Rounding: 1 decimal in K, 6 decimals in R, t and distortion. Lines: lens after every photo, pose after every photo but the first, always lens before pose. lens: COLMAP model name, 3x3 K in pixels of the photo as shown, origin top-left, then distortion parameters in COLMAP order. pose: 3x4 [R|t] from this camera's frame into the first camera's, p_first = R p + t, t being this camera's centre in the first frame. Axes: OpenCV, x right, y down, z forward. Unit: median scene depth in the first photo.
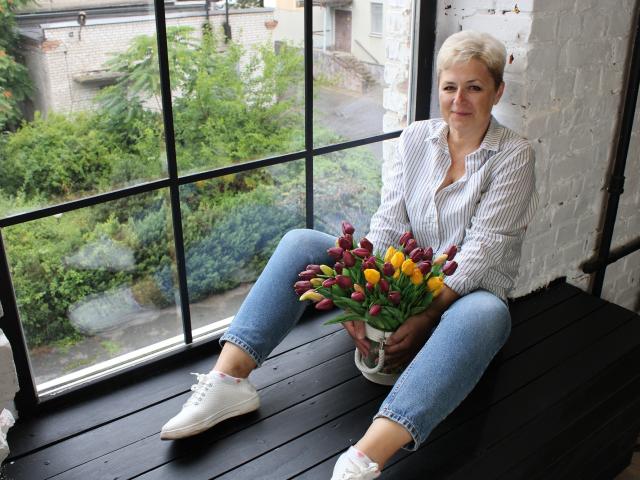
lens RADIAL K [[663.6, 0, 320.0], [0, 663.6, 240.0], [0, 0, 1]] dist [-0.164427, 0.183822]
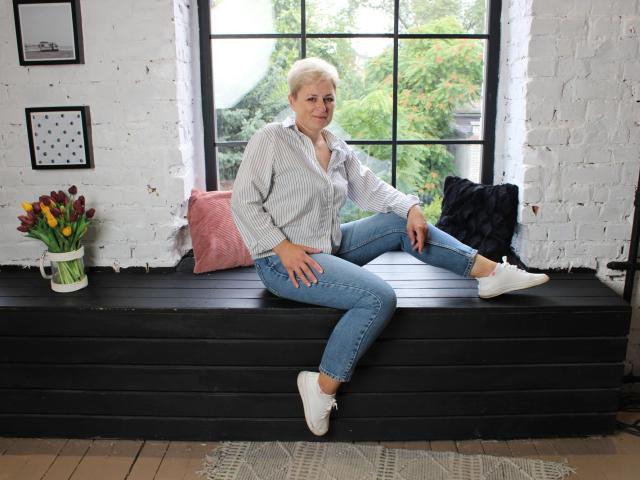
lens RADIAL K [[622.6, 0, 320.0], [0, 622.6, 240.0], [0, 0, 1]] dist [-0.167277, 0.162034]
pose [[0.781581, 0.154987, -0.604243, 0.182813], [-0.243490, 0.967603, -0.066763, 0.057348], [0.574320, 0.199308, 0.793998, -0.065764]]
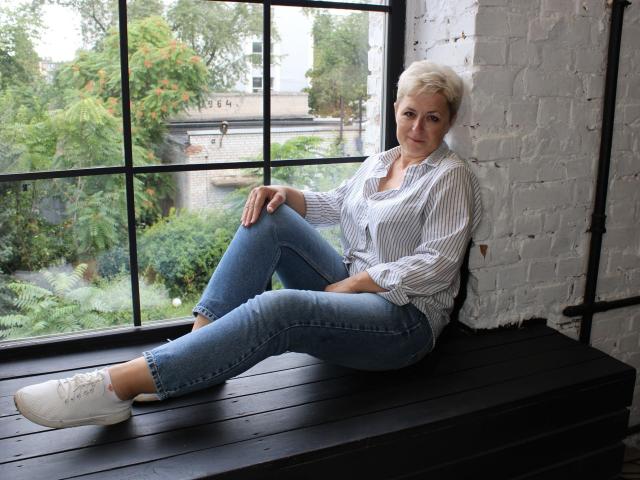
lens RADIAL K [[663.6, 0, 320.0], [0, 663.6, 240.0], [0, 0, 1]] dist [-0.164427, 0.183822]
pose [[0.976974, 0.059707, -0.204832, 0.067257], [-0.095612, 0.980770, -0.170145, 0.037908], [0.190734, 0.185812, 0.963896, -0.002323]]
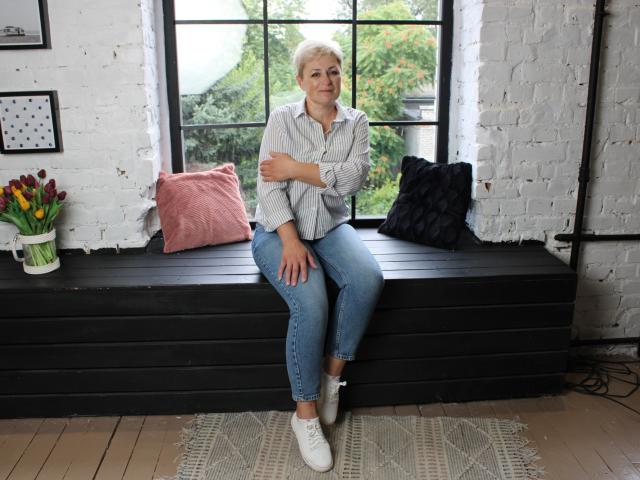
lens RADIAL K [[620.9, 0, 320.0], [0, 620.9, 240.0], [0, 0, 1]] dist [-0.167498, 0.161166]
pose [[0.829331, 0.152231, -0.537621, 0.185503], [-0.219139, 0.973700, -0.062334, 0.063973], [0.513992, 0.169509, 0.840880, -0.079799]]
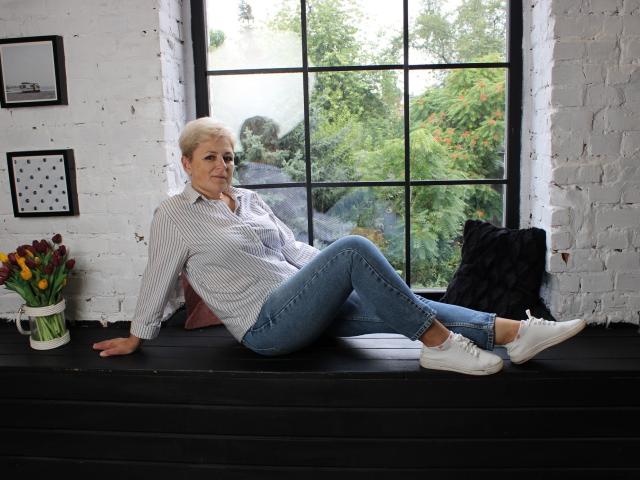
lens RADIAL K [[620.9, 0, 320.0], [0, 620.9, 240.0], [0, 0, 1]] dist [-0.167498, 0.161166]
pose [[0.732232, 0.110753, -0.671989, 0.179140], [-0.245399, 0.963316, -0.108631, 0.043800], [0.635307, 0.244448, 0.732550, -0.028745]]
